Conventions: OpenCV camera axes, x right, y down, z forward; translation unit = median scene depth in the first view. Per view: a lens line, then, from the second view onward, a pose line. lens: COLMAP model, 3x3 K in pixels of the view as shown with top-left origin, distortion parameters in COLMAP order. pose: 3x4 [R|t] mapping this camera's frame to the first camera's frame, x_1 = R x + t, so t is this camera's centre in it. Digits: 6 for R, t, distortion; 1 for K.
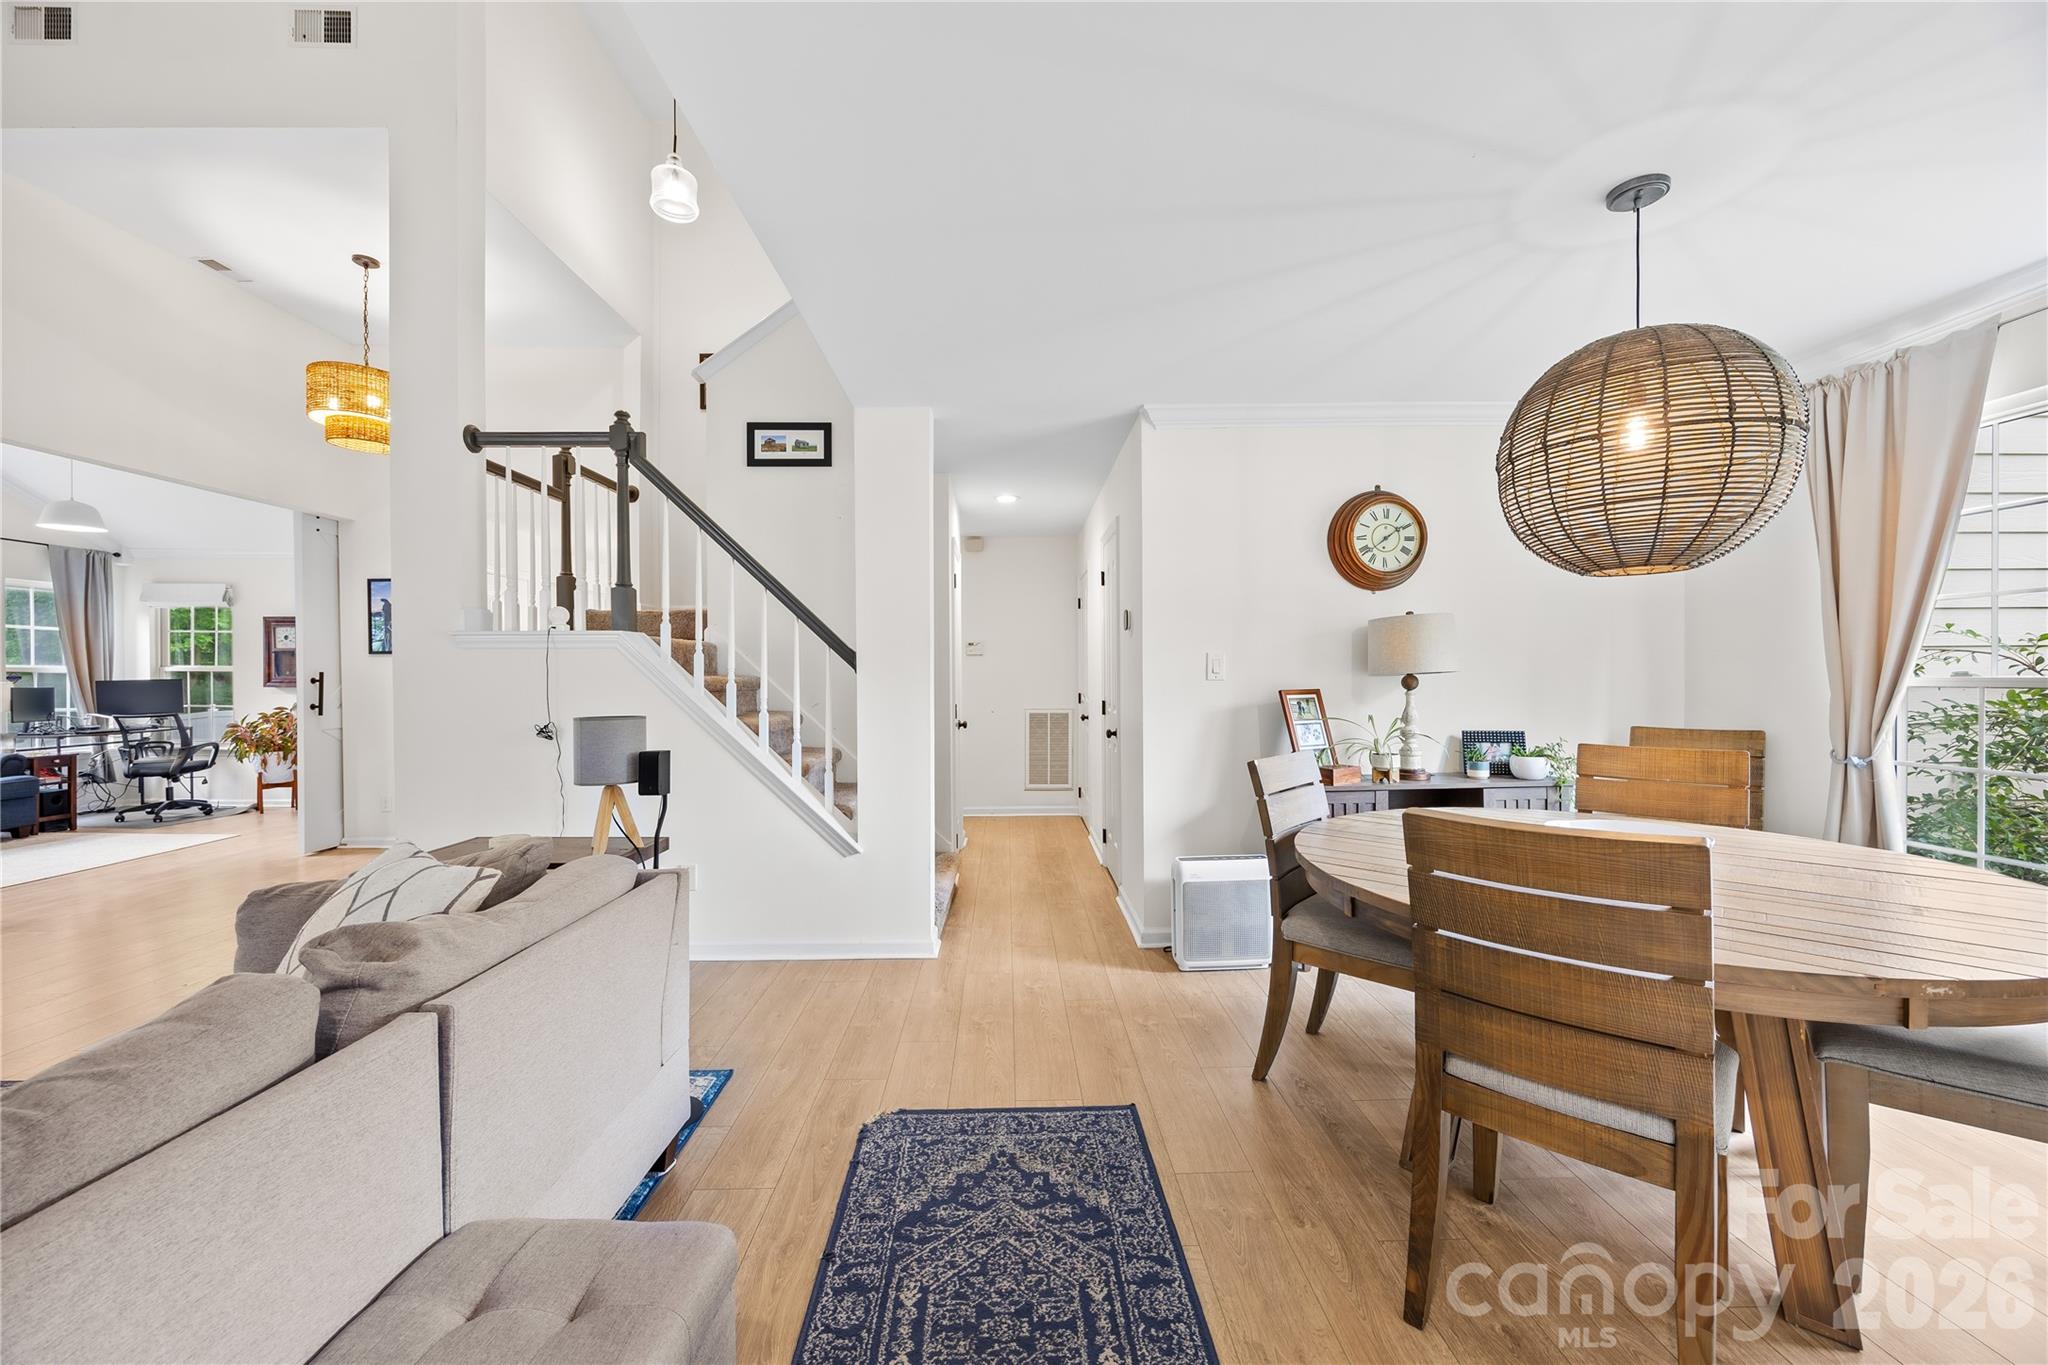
lens RADIAL K [[784.2, 0, 1021.0], [0, 784.2, 685.9], [0, 0, 1]] dist [-0.004558, 0.000025]
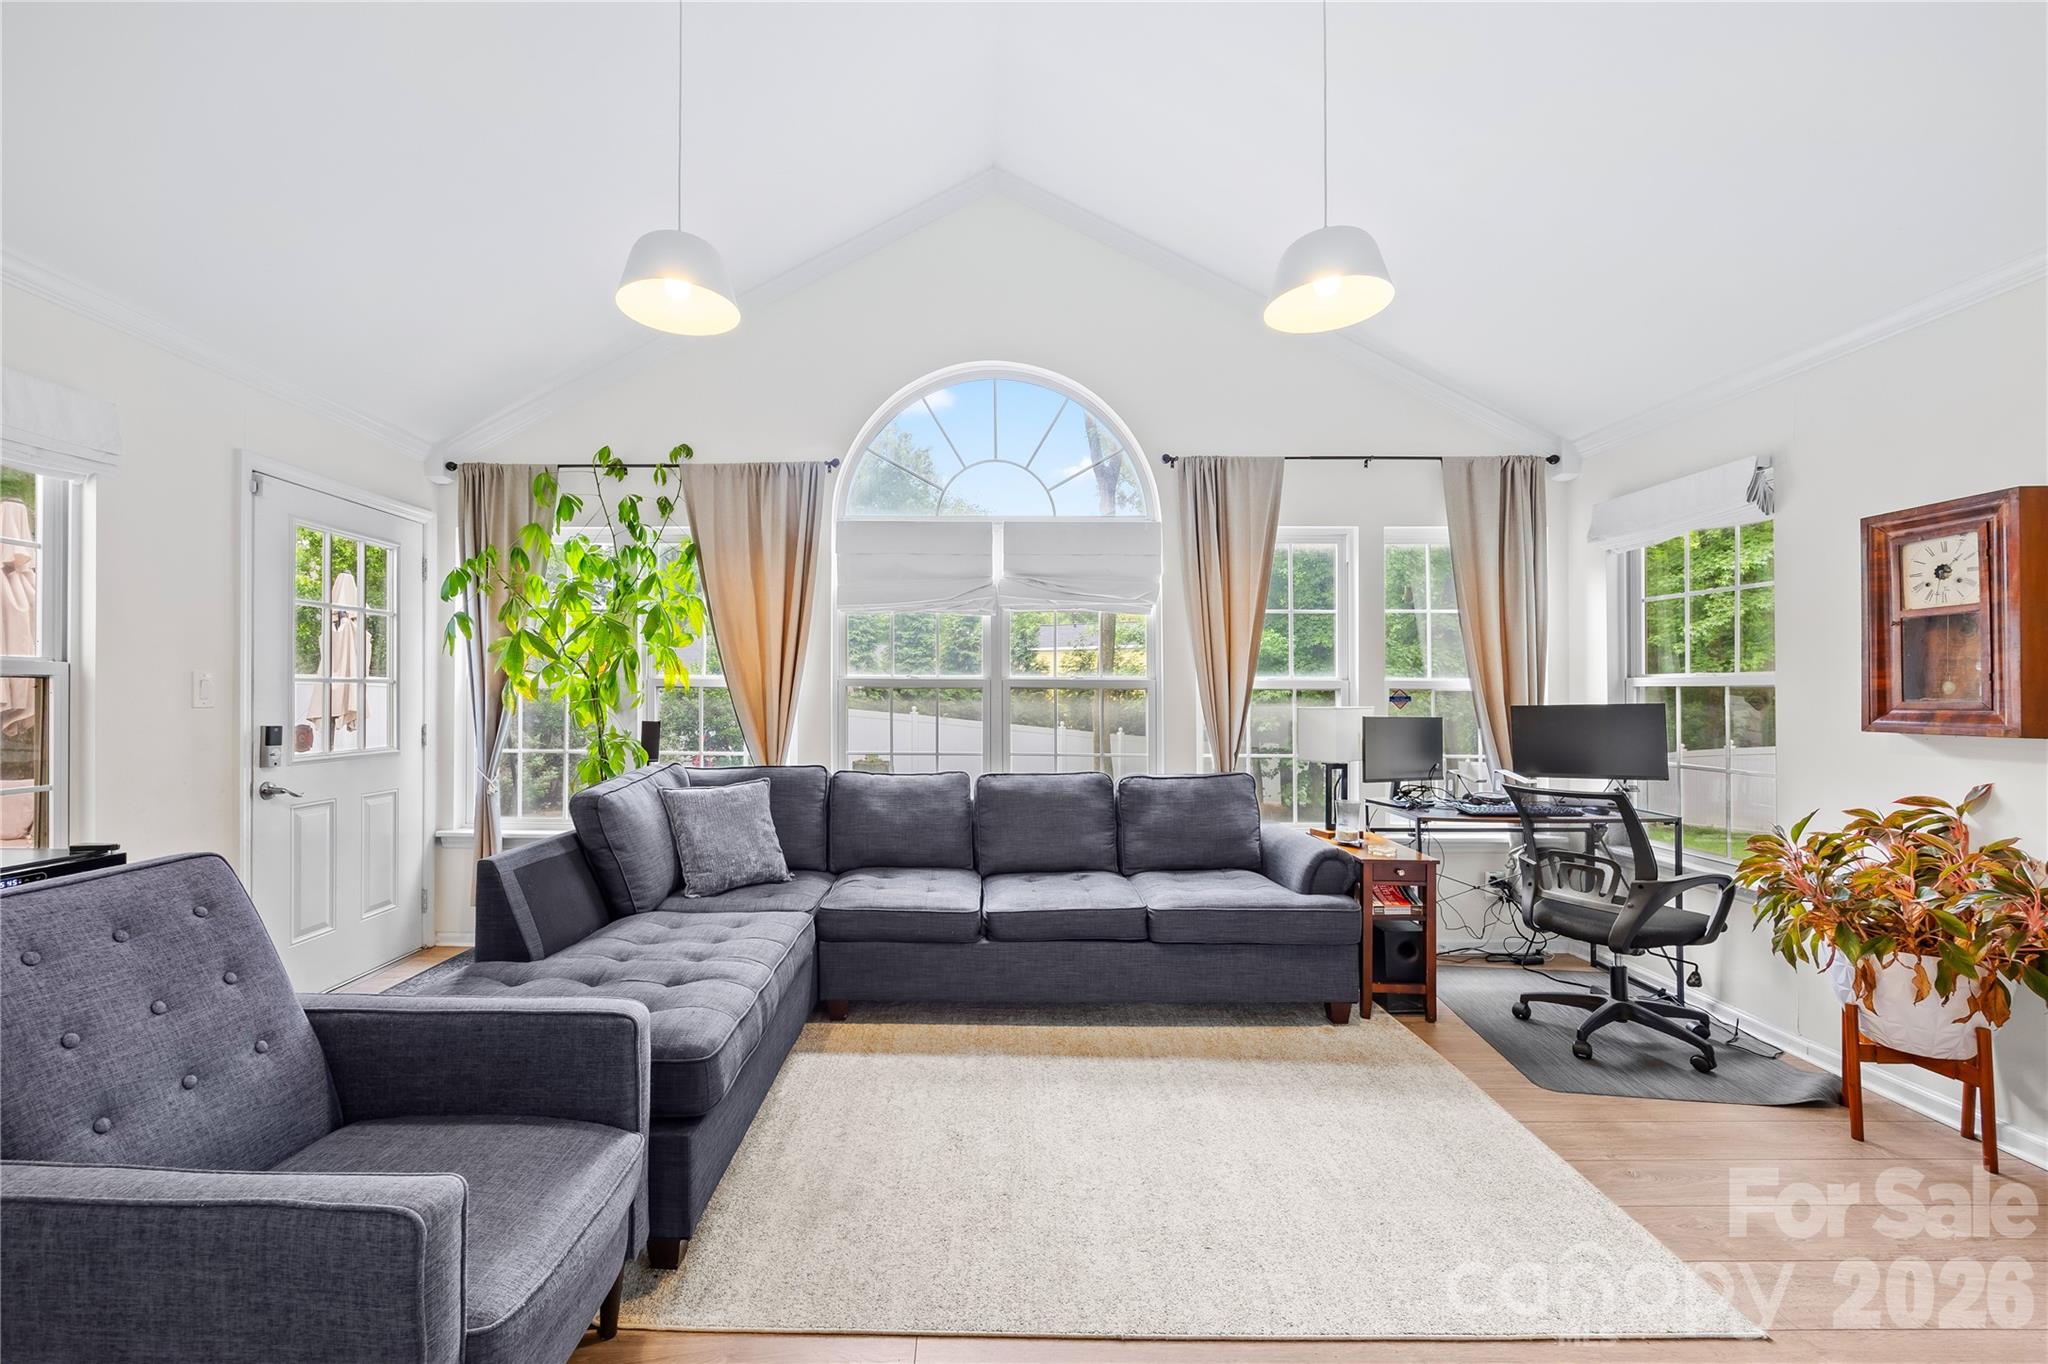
lens RADIAL K [[817.0, 0, 968.1], [0, 817.0, 681.9], [0, 0, 1]] dist [-0.001017, -0.000054]
pose [[-0.028008, -0.017306, -0.999458, -0.711915], [-0.016626, 0.999720, -0.016845, -0.008123], [0.999469, 0.016145, -0.028288, 0.731556]]
